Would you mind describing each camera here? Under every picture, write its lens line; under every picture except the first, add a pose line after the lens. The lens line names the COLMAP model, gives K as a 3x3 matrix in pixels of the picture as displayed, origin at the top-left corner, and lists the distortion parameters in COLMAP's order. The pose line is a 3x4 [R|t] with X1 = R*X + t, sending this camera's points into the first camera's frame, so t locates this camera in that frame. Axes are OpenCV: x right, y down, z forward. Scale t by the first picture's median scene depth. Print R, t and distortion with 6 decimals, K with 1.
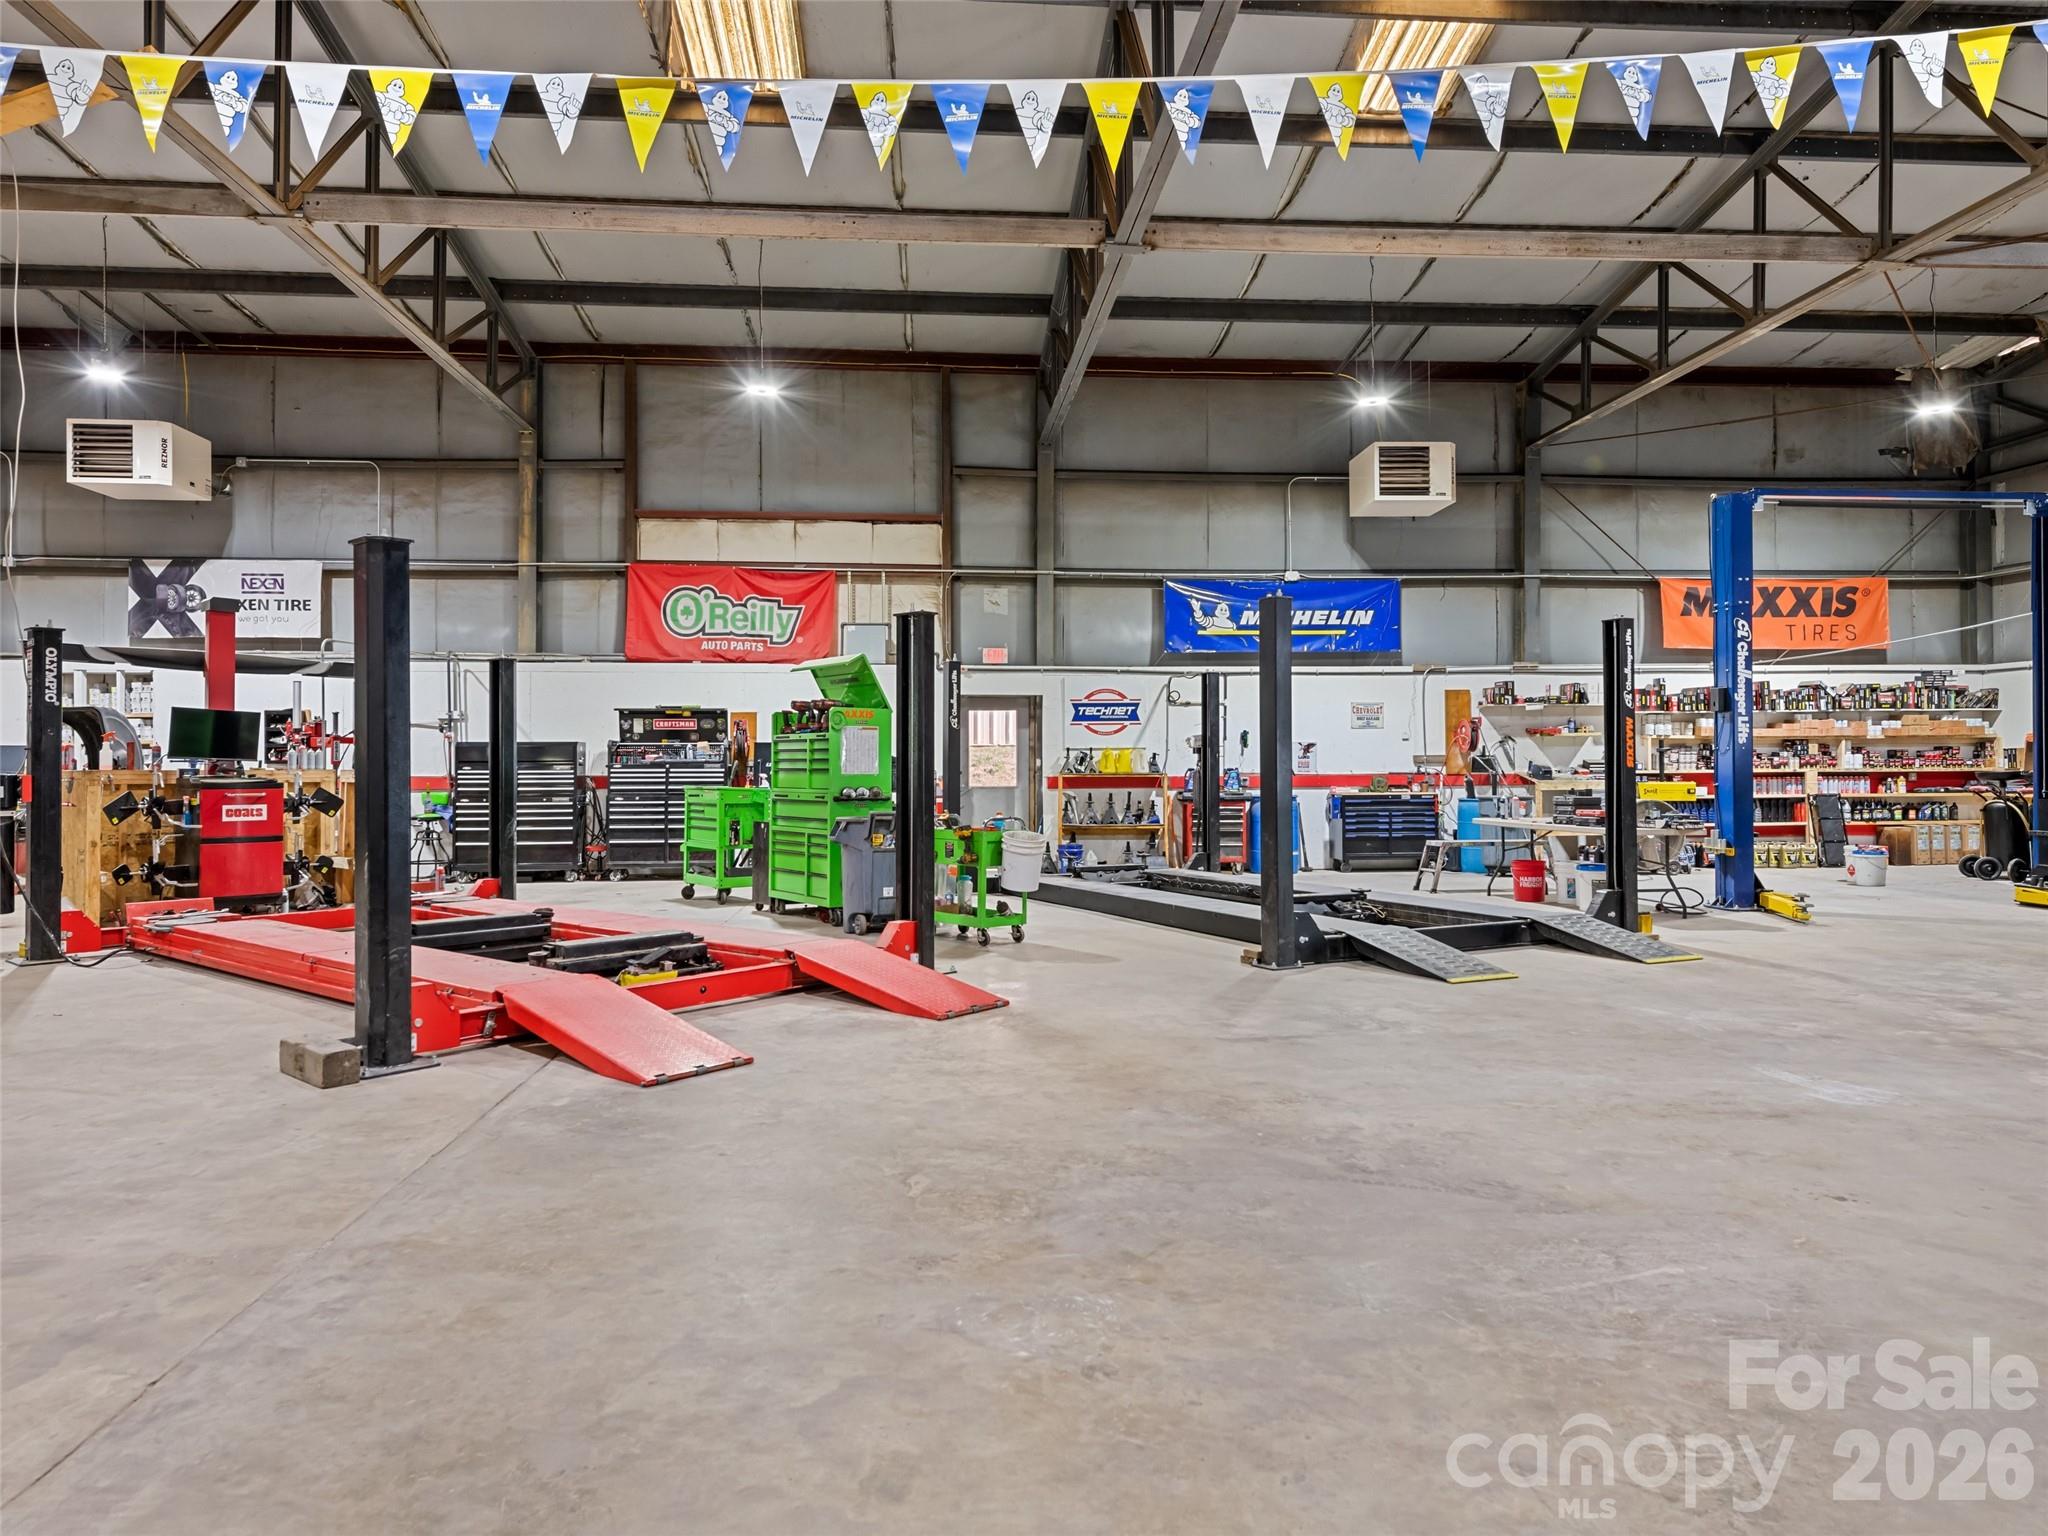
lens RADIAL K [[1172.9, 0, 1024.0], [0, 1172.9, 768.0], [0, 0, 1]] dist [0.003310, -0.002094]
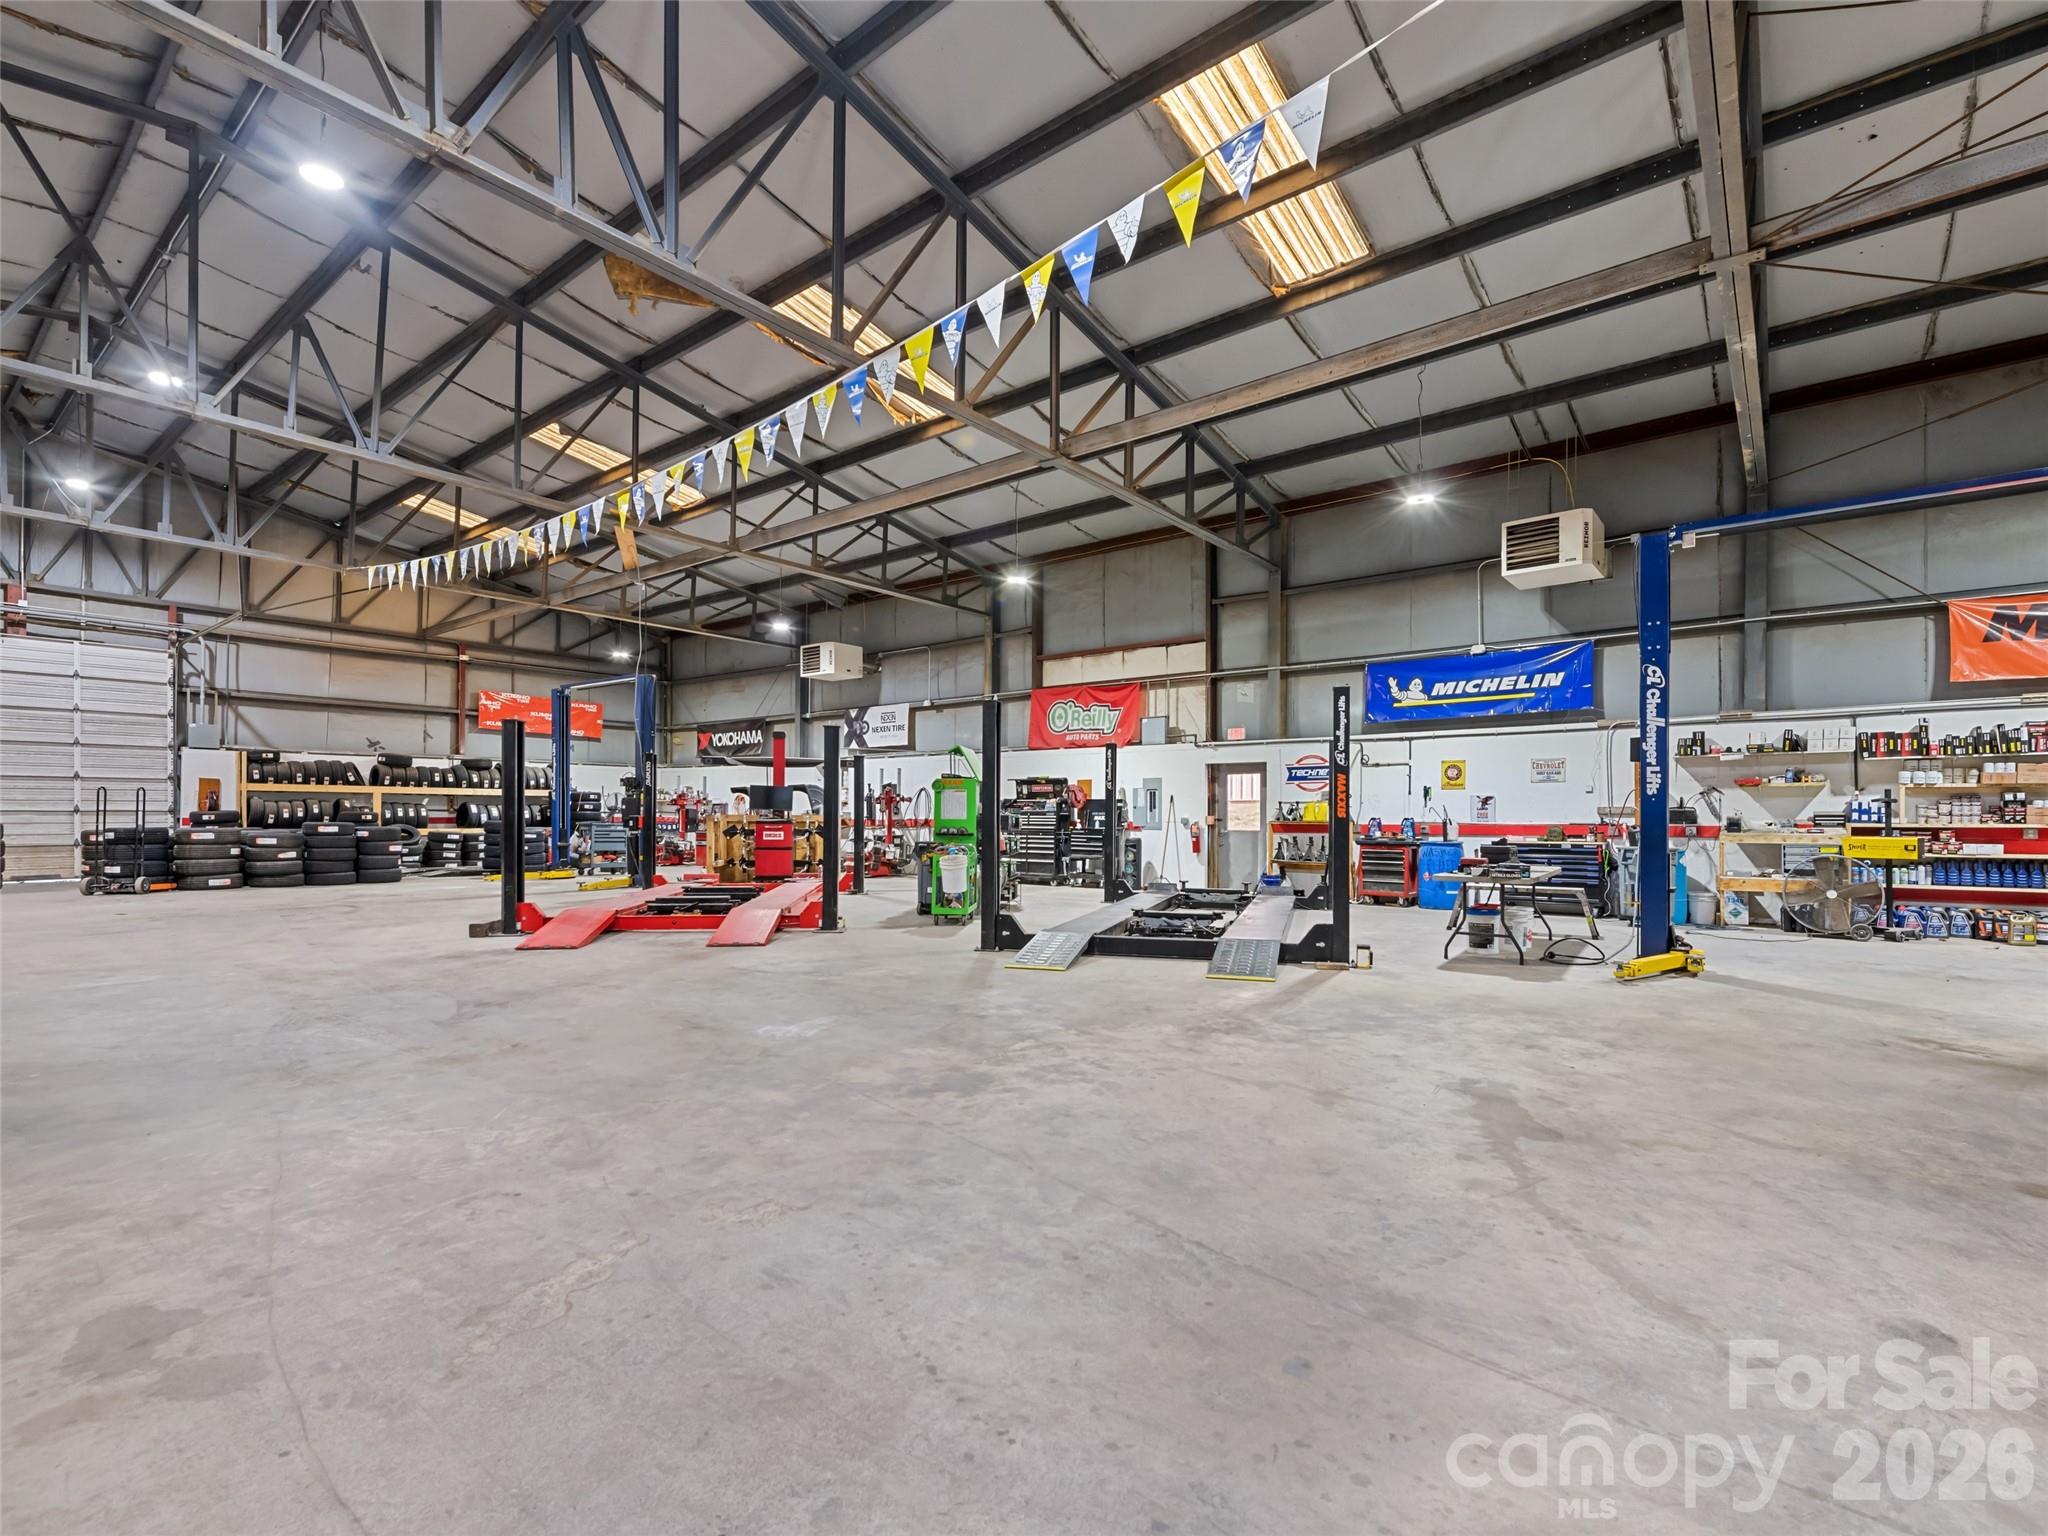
lens RADIAL K [[957.7, 0, 1029.2], [0, 957.7, 844.3], [0, 0, 1]] dist [-0.001484, -0.000055]
pose [[0.722622, 0.026093, -0.690751, 0.568206], [-0.009474, 0.999567, 0.027847, 0.003518], [0.691178, -0.013578, 0.722557, 0.027888]]
